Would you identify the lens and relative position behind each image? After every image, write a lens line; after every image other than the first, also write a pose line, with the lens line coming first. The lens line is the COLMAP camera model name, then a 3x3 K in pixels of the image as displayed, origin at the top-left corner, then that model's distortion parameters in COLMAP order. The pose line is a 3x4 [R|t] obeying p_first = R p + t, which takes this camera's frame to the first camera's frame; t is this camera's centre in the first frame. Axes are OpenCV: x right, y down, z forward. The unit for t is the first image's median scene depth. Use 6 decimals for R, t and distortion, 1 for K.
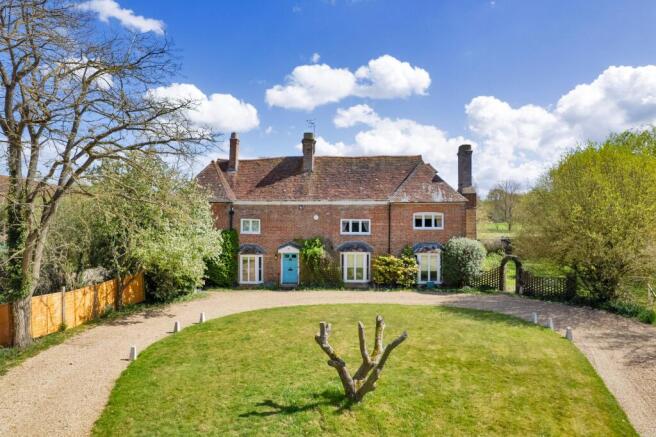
lens RADIAL K [[422.0, 0, 328.0], [0, 422.0, 218.5], [0, 0, 1]] dist [-0.023760, 0.001604]
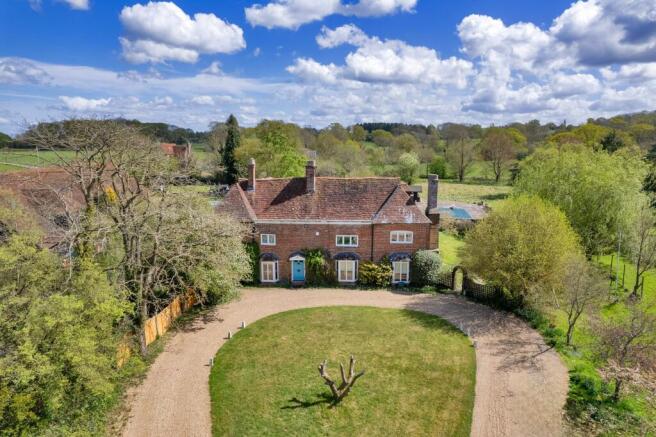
lens RADIAL K [[422.0, 0, 328.0], [0, 422.0, 218.5], [0, 0, 1]] dist [-0.023760, 0.001604]
pose [[0.999988, -0.004179, -0.002484, 0.008909], [0.004554, 0.984045, 0.177862, -0.299919], [0.001701, -0.177872, 0.984052, -0.313457]]
